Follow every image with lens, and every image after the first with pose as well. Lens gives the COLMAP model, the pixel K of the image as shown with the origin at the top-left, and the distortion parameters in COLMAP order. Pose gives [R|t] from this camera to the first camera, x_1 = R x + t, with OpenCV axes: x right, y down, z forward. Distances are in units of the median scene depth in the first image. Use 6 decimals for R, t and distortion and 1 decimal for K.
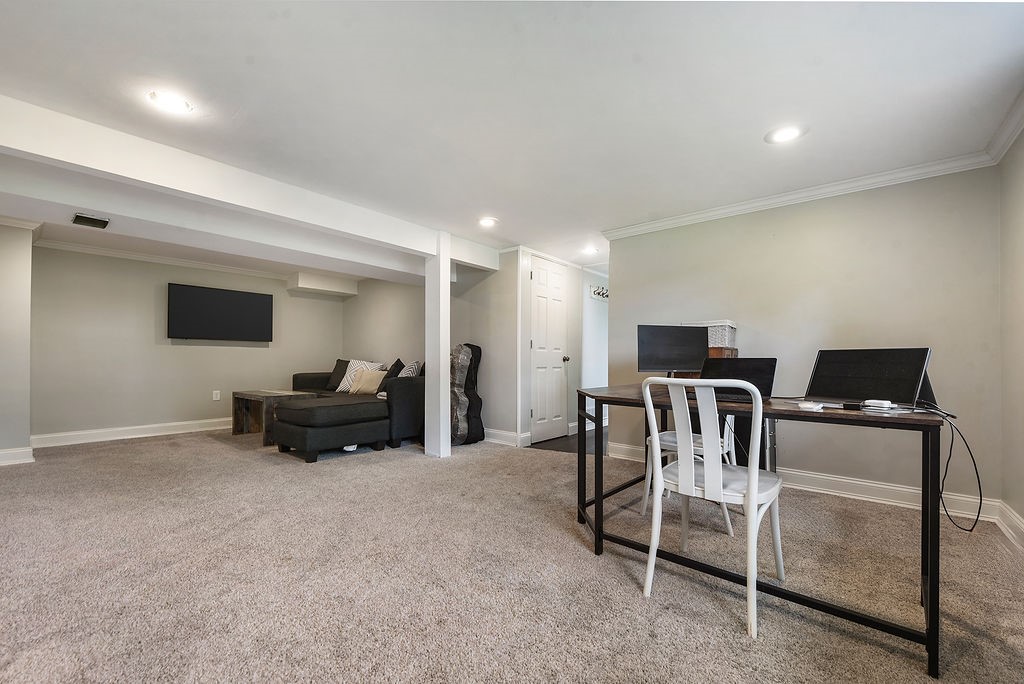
lens RADIAL K [[411.3, 0, 509.4], [0, 411.3, 347.5], [0, 0, 1]] dist [-0.002162, -0.000247]
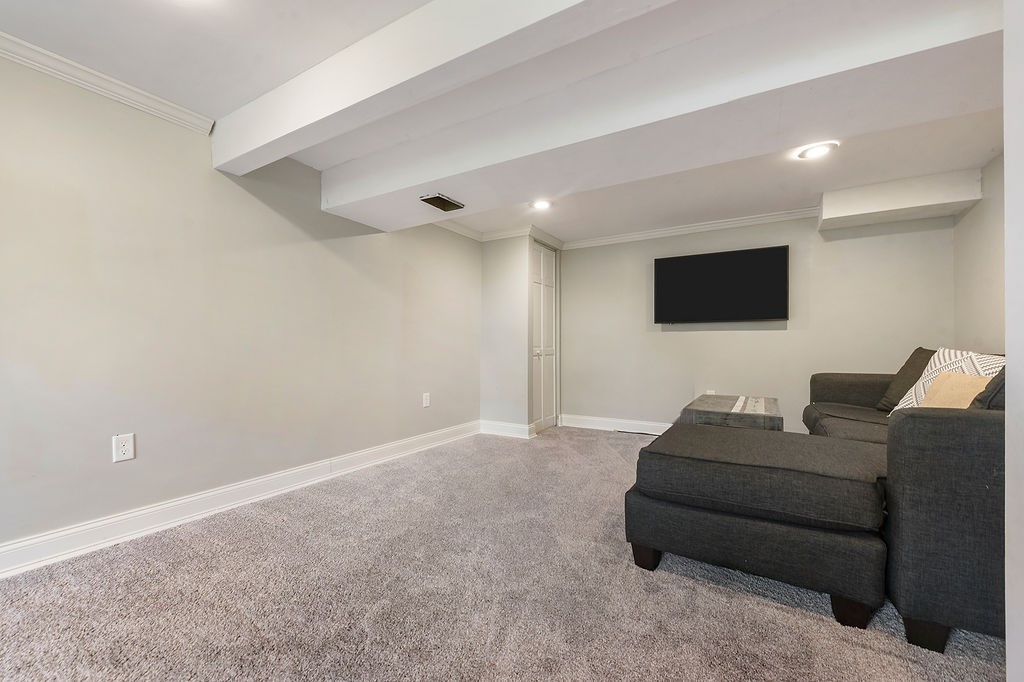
lens RADIAL K [[411.3, 0, 509.4], [0, 411.3, 346.5], [0, 0, 1]] dist [-0.002162, -0.000247]
pose [[0.166905, -0.009303, -0.985929, -0.032934], [0.027387, 0.999613, -0.004796, 0.021112], [0.985593, -0.026202, 0.167095, 0.550352]]
